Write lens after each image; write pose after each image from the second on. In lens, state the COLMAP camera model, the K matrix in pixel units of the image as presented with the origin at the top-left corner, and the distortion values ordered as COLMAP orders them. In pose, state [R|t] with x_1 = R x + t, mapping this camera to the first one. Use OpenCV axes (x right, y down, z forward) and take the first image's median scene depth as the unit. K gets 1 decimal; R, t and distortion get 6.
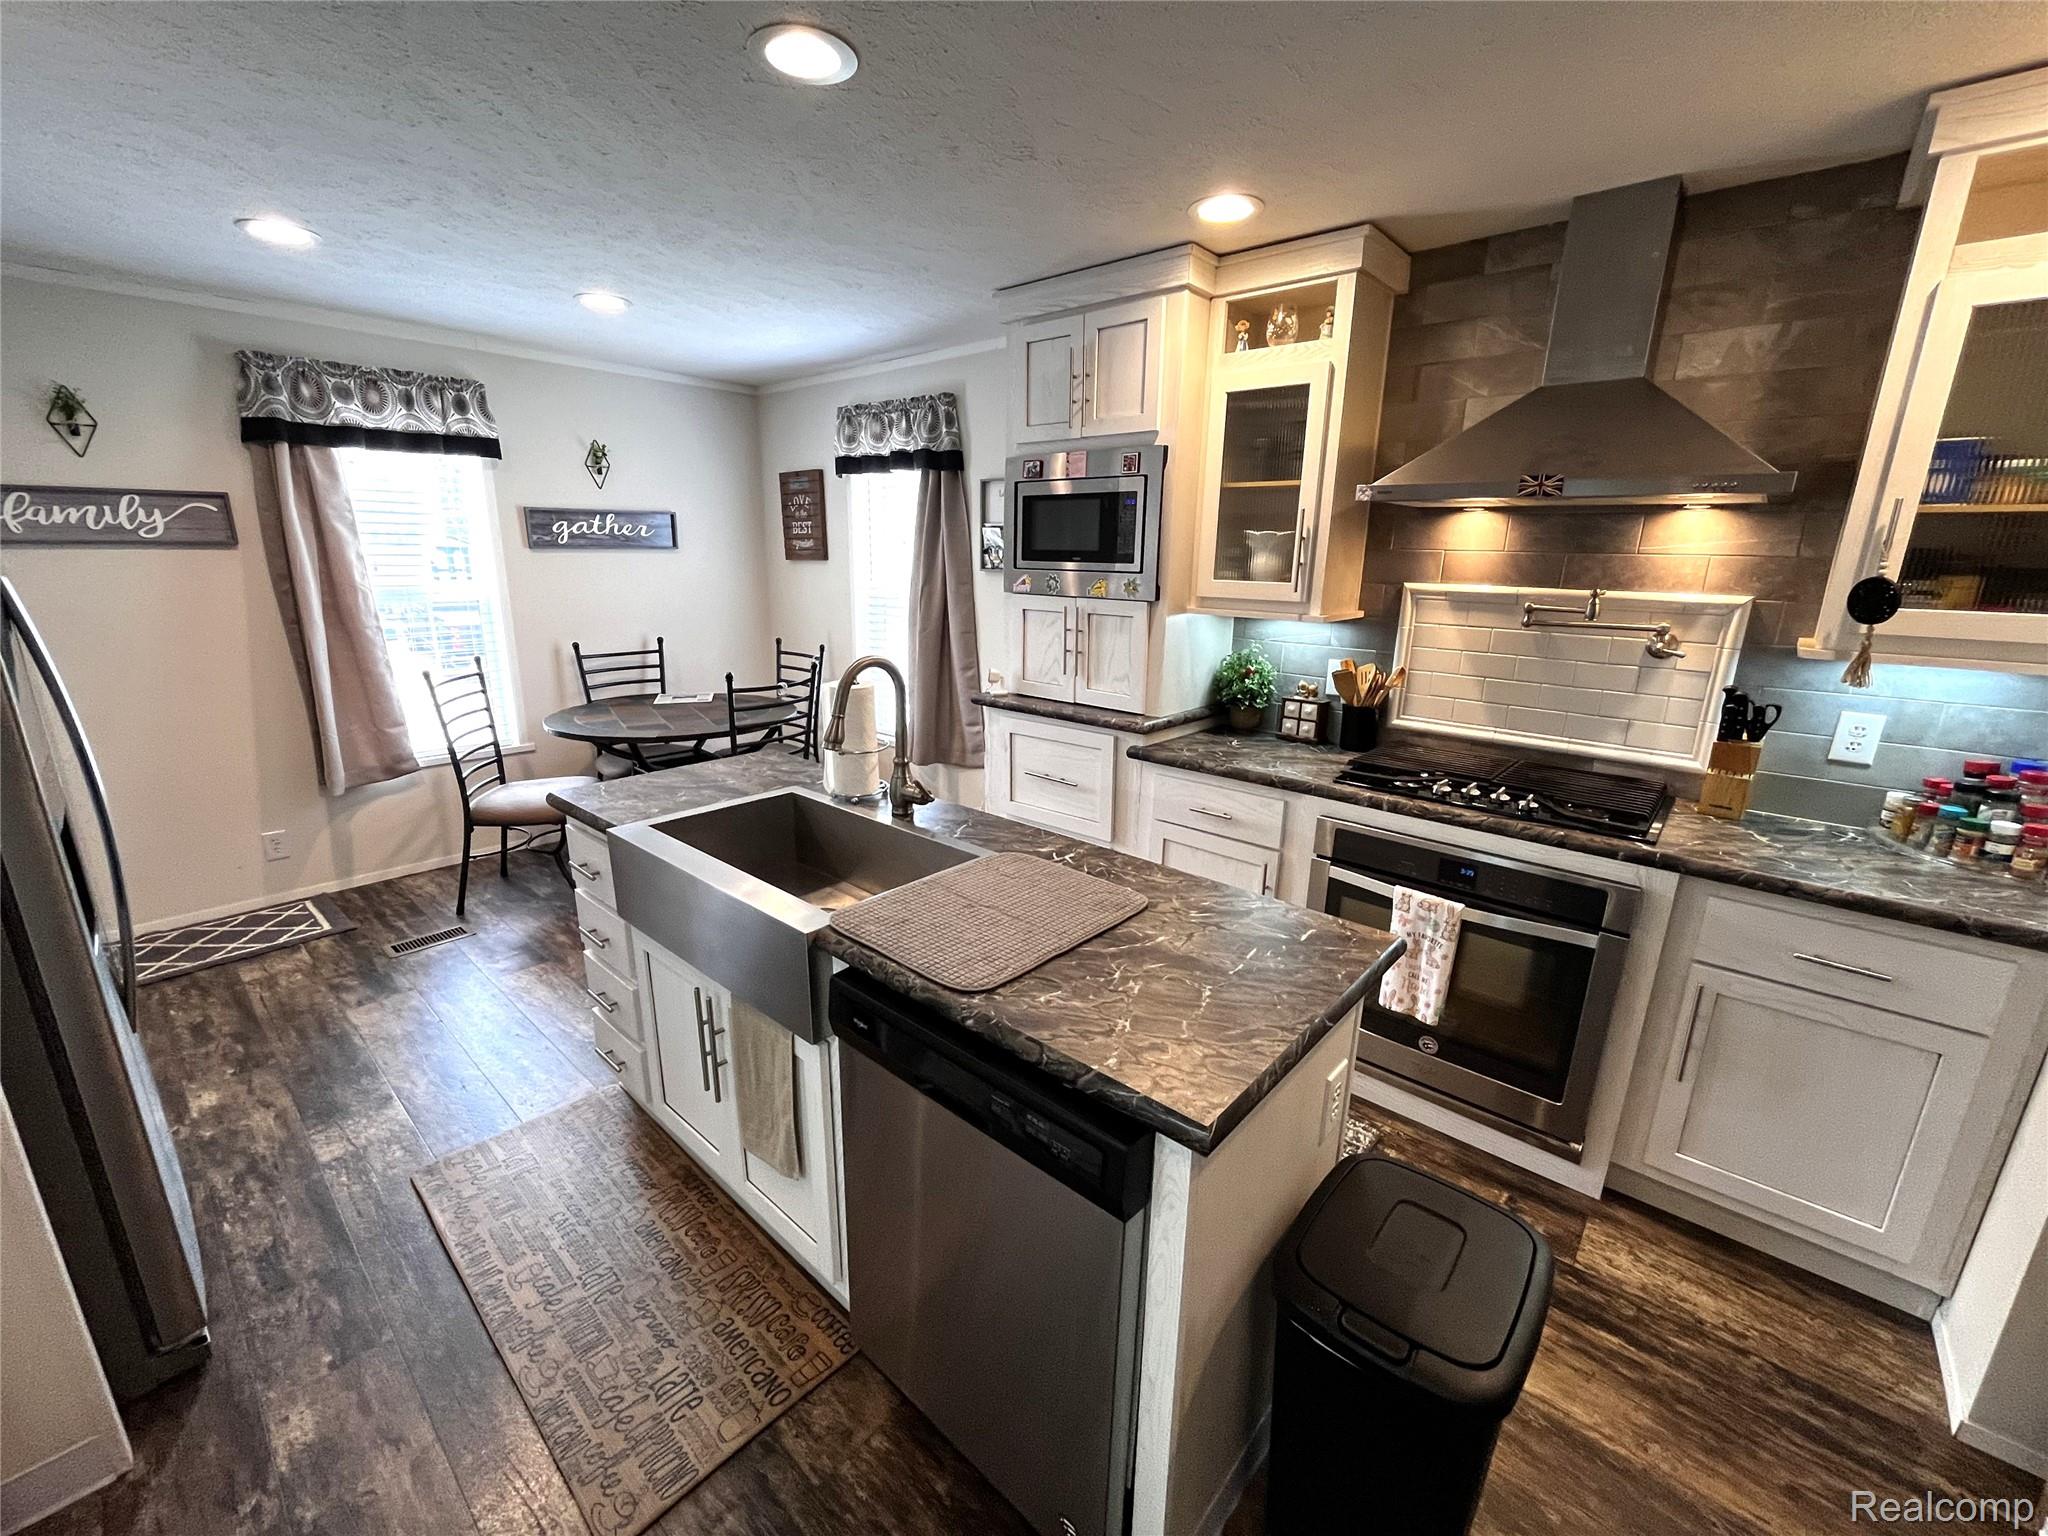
lens RADIAL K [[834.4, 0, 1020.0], [0, 834.4, 770.9], [0, 0, 1]] dist [-0.003522, 0.000322]
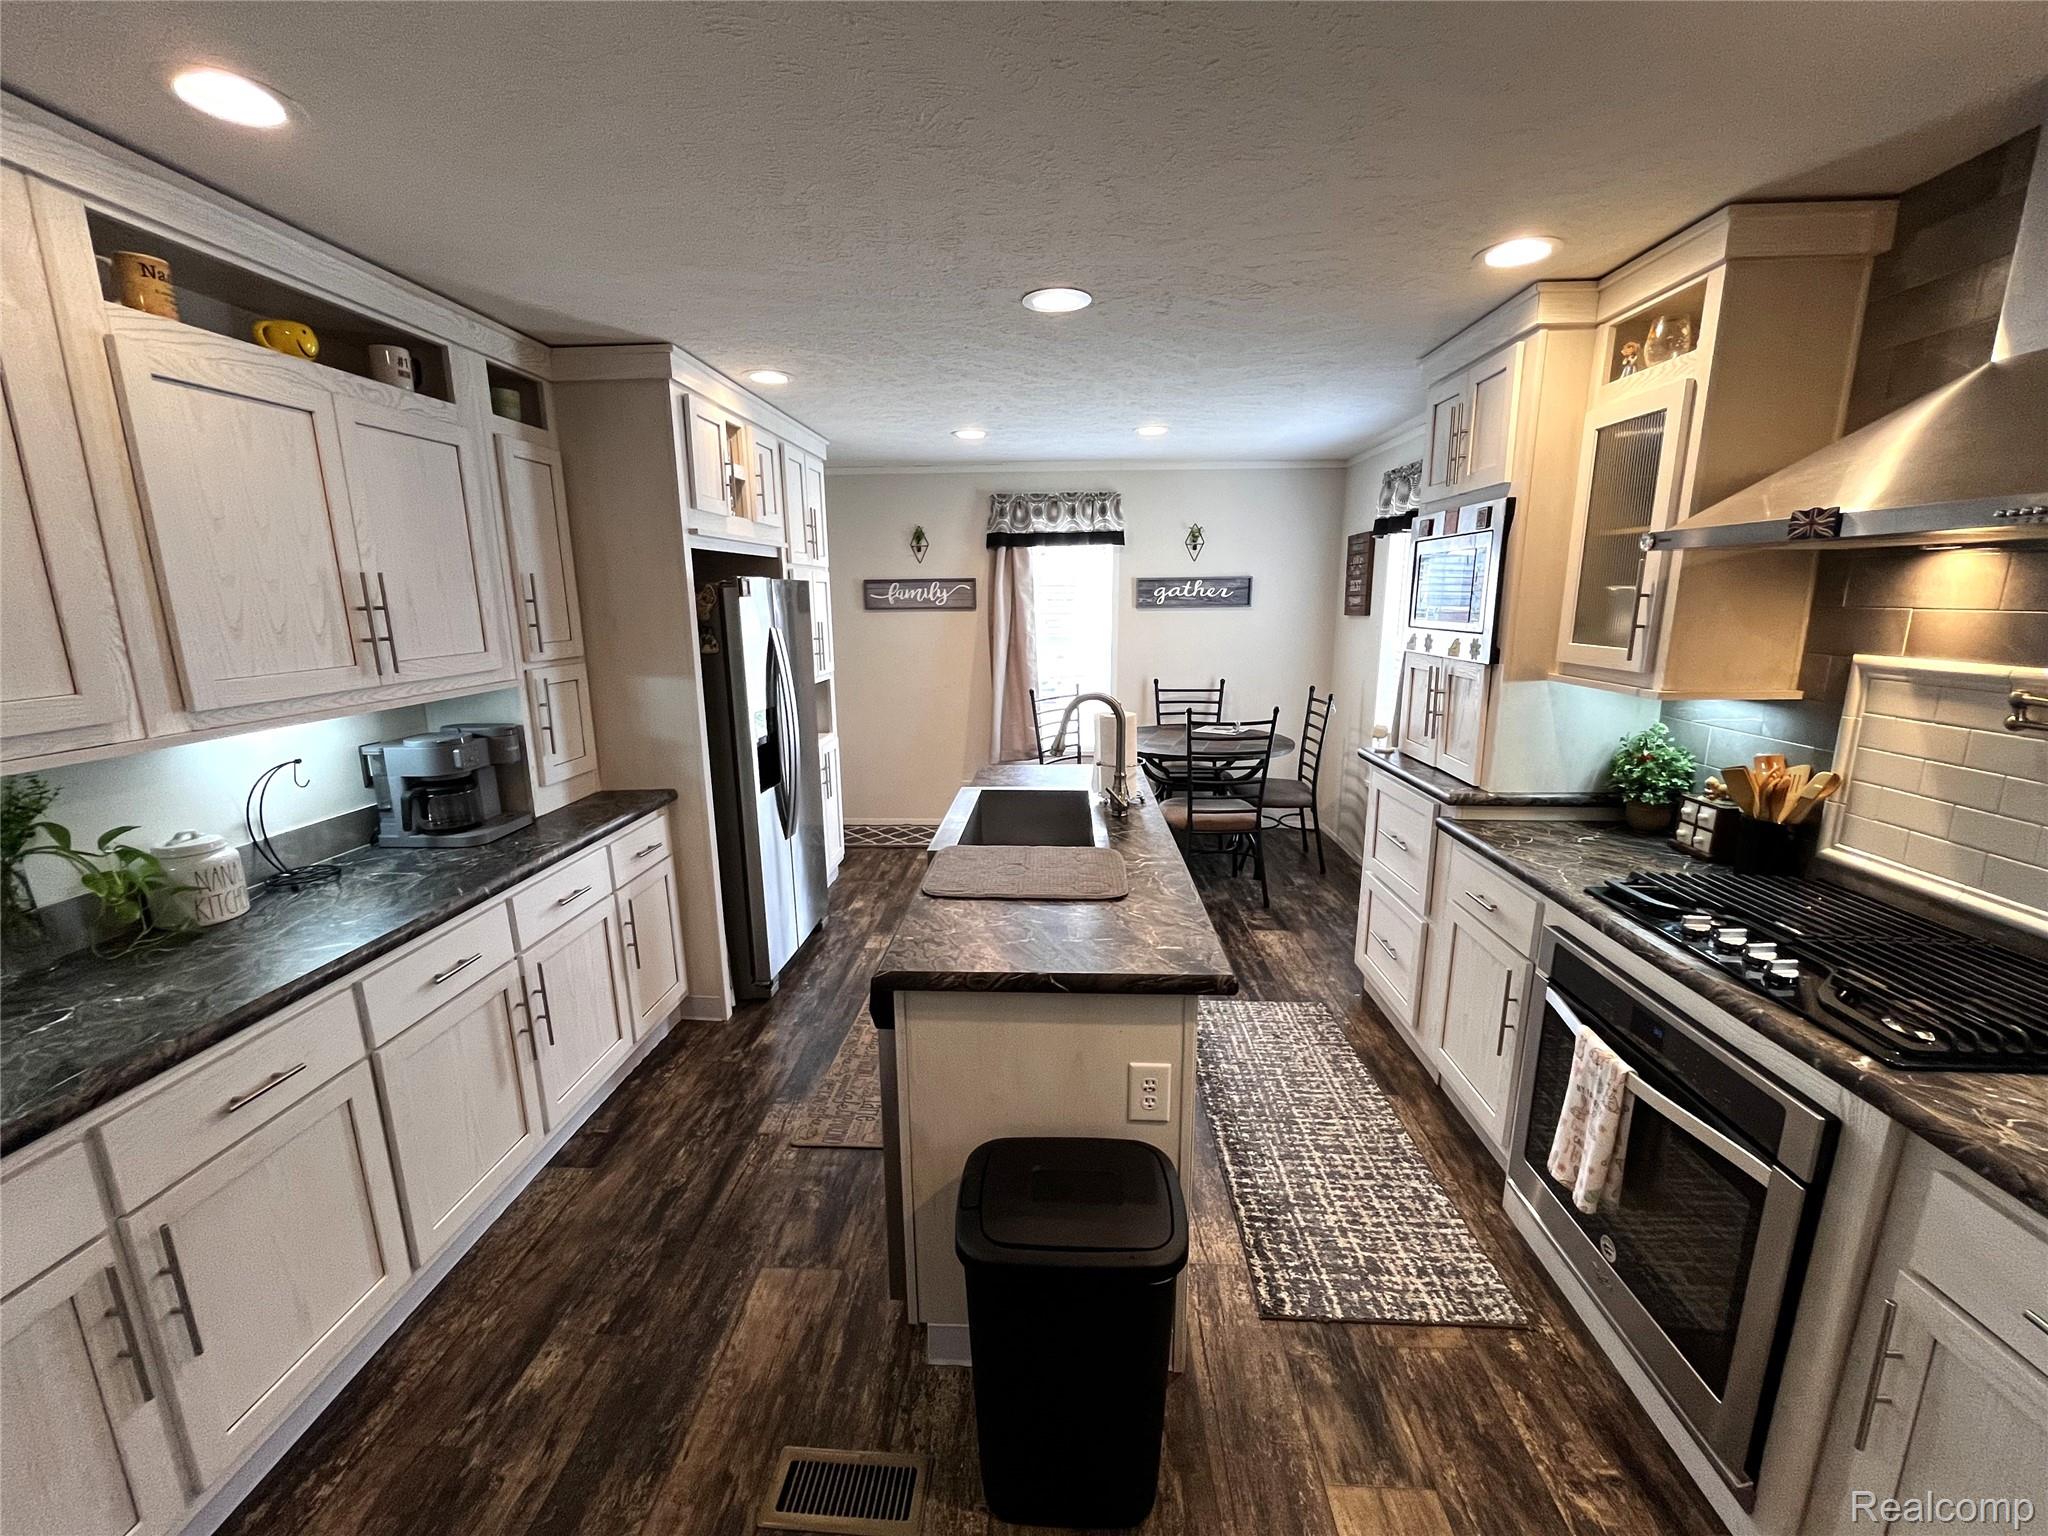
lens RADIAL K [[834.4, 0, 1020.0], [0, 834.4, 769.1], [0, 0, 1]] dist [-0.003522, 0.000322]
pose [[0.623351, 0.140266, -0.769259, 0.454423], [-0.185511, 0.982221, 0.028773, -0.017304], [0.759618, 0.124770, 0.638289, 0.031266]]
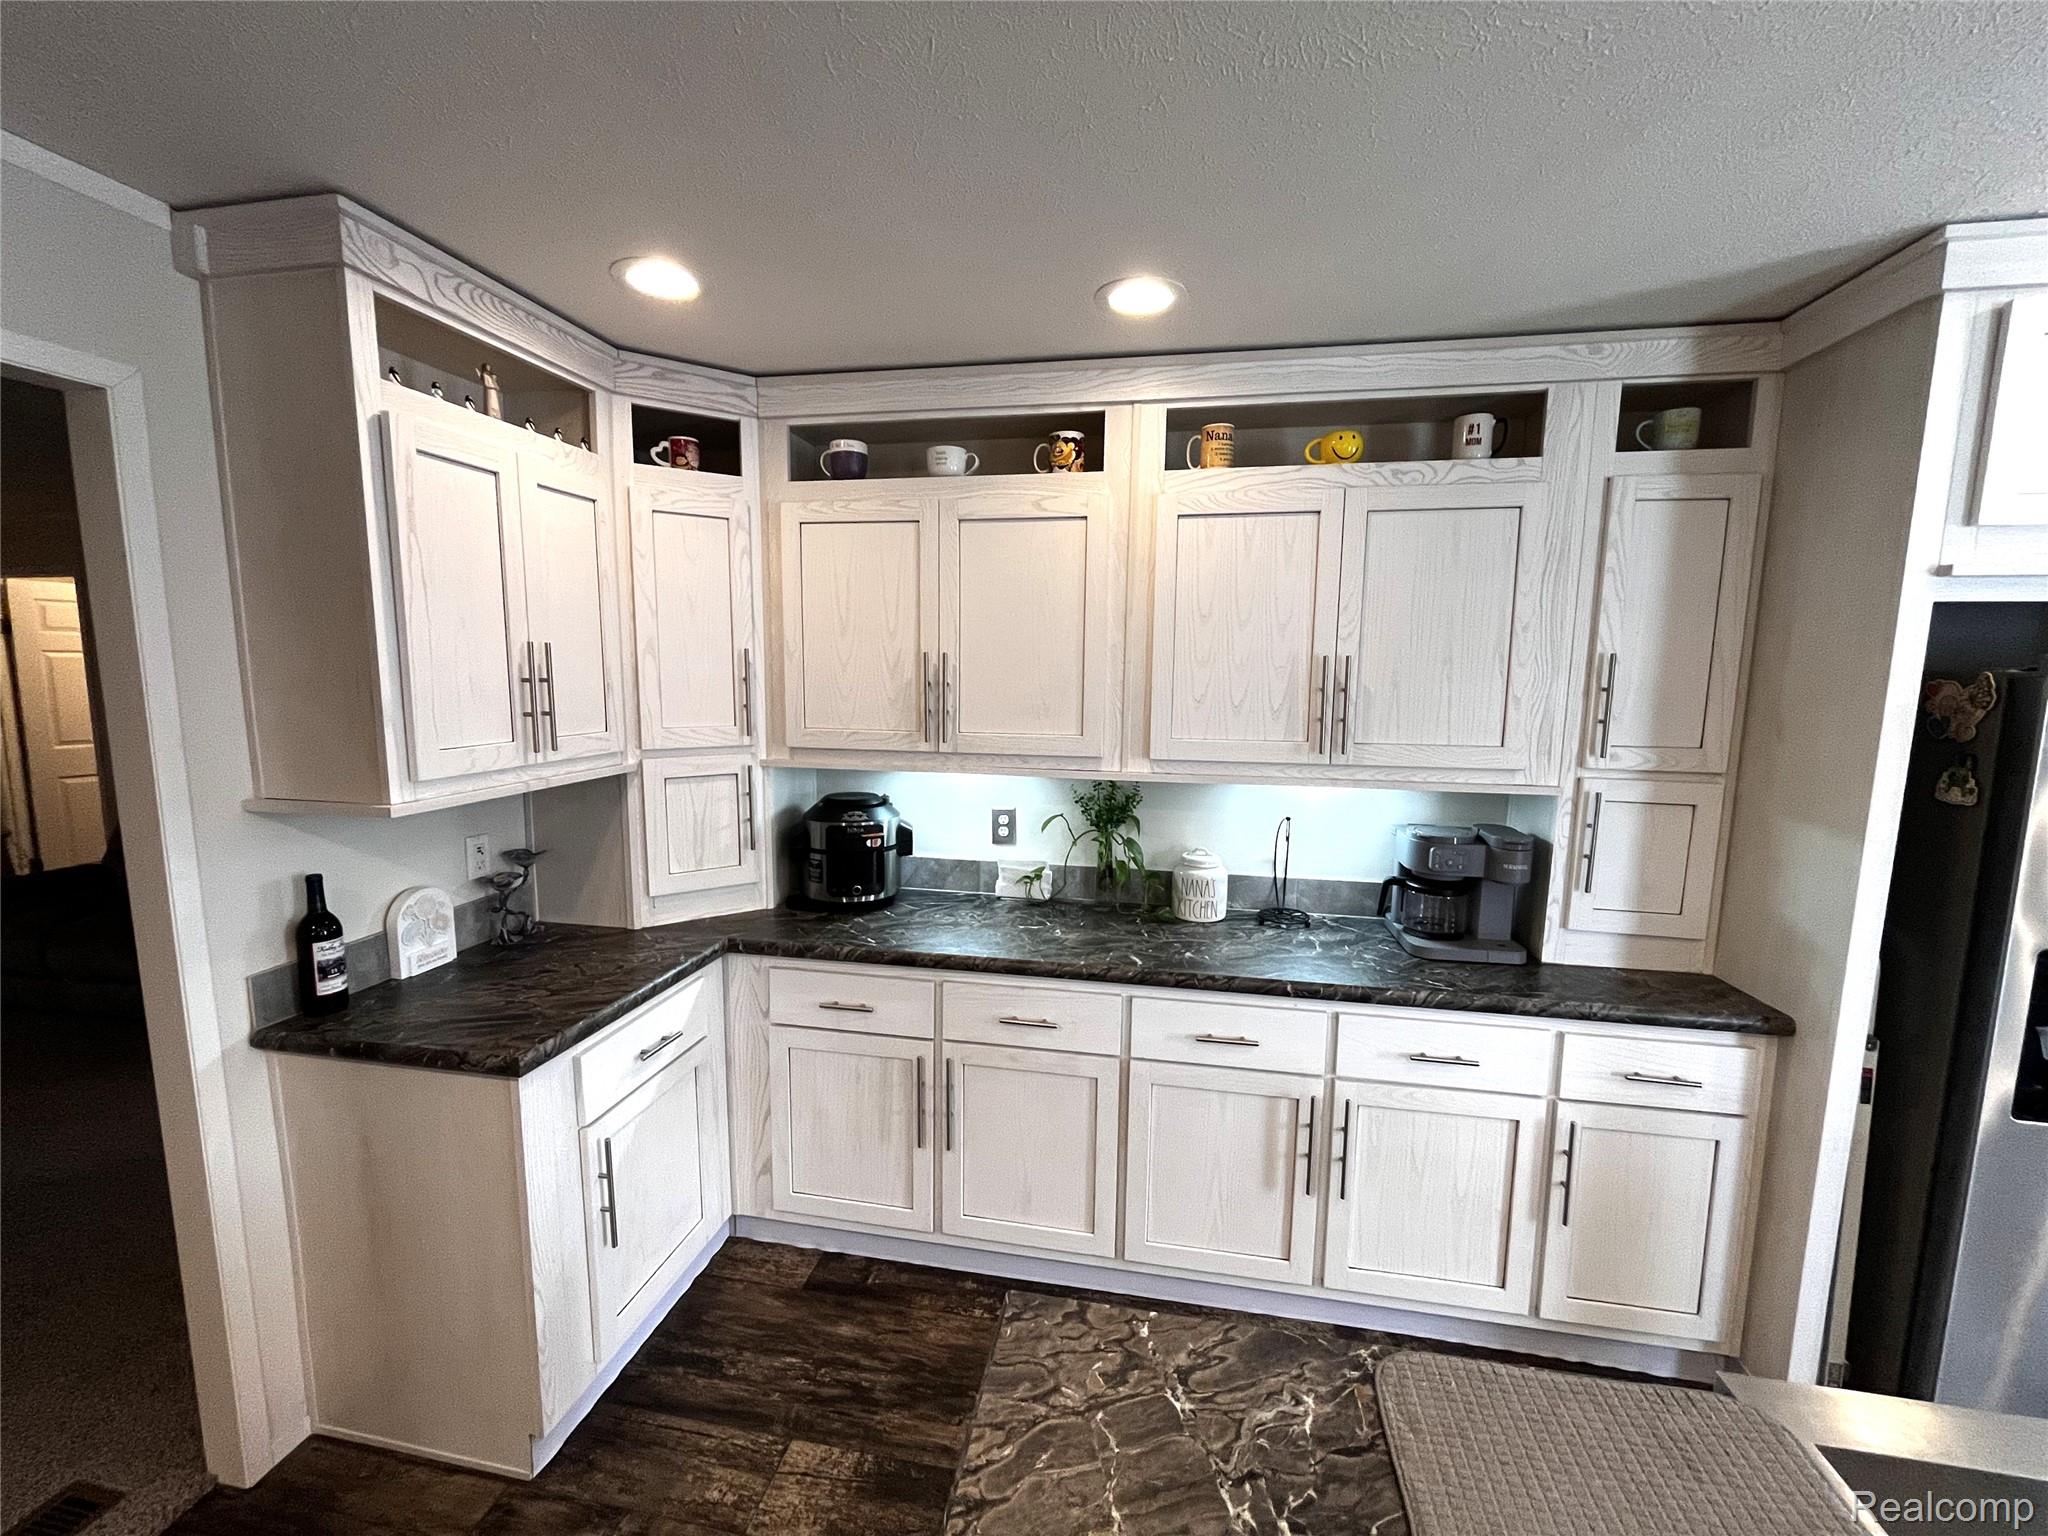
lens RADIAL K [[834.4, 0, 1016.5], [0, 834.4, 775.6], [0, 0, 1]] dist [-0.003522, 0.000322]
pose [[-0.856345, 0.031861, -0.515420, -0.356818], [-0.162992, 0.930399, 0.328316, -0.398895], [0.490007, 0.365161, -0.791550, 1.397605]]
